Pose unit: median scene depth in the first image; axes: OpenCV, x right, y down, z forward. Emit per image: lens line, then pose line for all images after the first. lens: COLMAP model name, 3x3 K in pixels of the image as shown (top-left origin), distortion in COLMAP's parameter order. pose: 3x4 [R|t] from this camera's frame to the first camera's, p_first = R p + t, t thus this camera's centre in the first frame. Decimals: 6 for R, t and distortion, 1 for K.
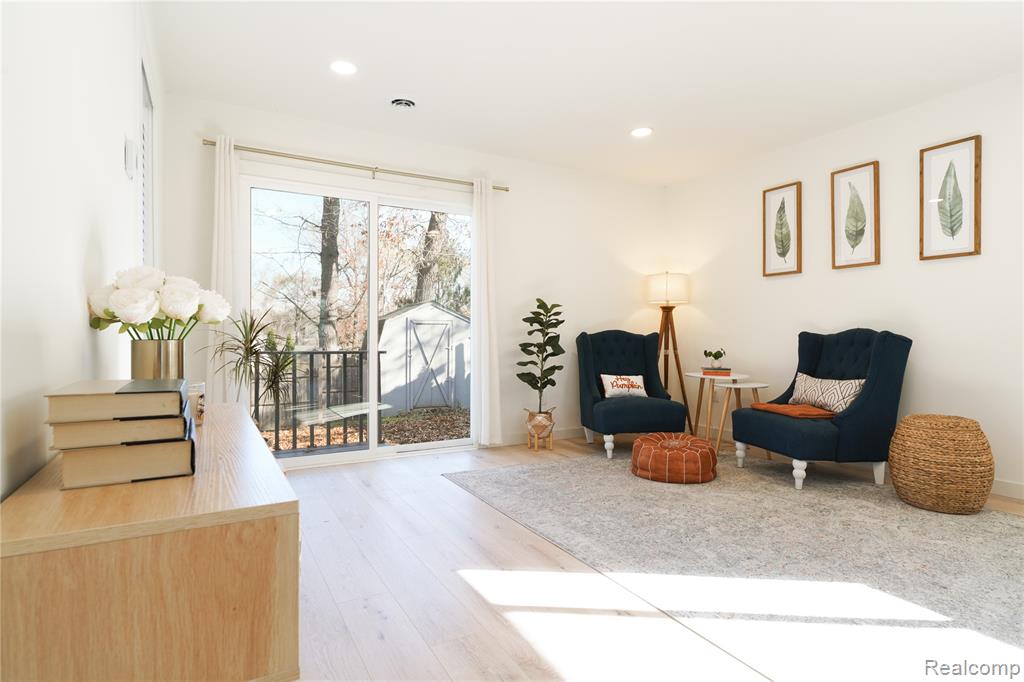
lens RADIAL K [[527.3, 0, 505.6], [0, 527.3, 338.9], [0, 0, 1]] dist [0.018416, 0.000071]
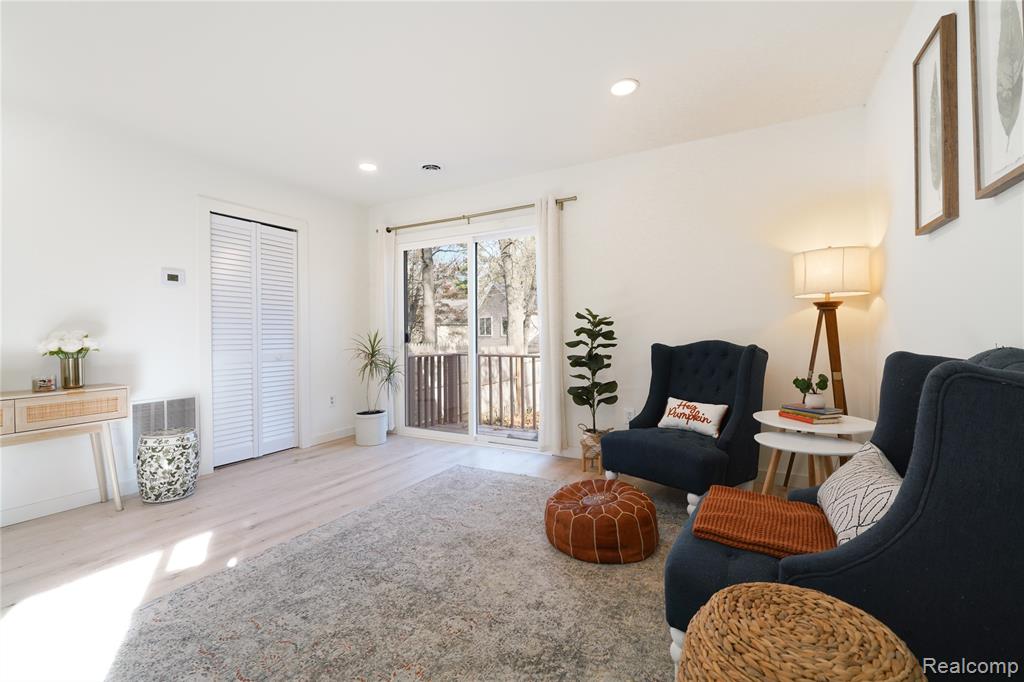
lens RADIAL K [[442.2, 0, 502.7], [0, 442.2, 337.7], [0, 0, 1]] dist [-0.000288, 0.000148]
pose [[0.524176, -0.002703, -0.851606, 0.834567], [0.003845, 0.999992, -0.000807, -0.030406], [0.851601, -0.002852, 0.524182, 0.599357]]
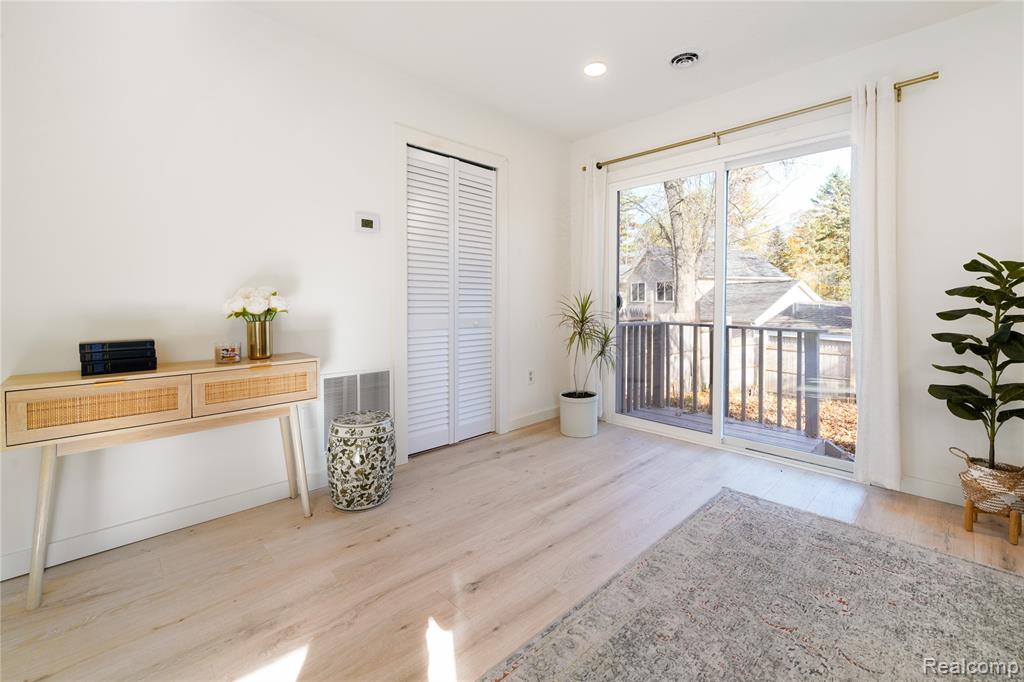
lens RADIAL K [[430.8, 0, 528.9], [0, 430.8, 309.5], [0, 0, 1]] dist [-0.000644, -0.001372]
pose [[0.277191, 0.015937, -0.960683, 0.457353], [-0.008125, 0.999866, 0.014243, -0.025835], [0.960780, 0.003858, 0.277283, 0.557465]]
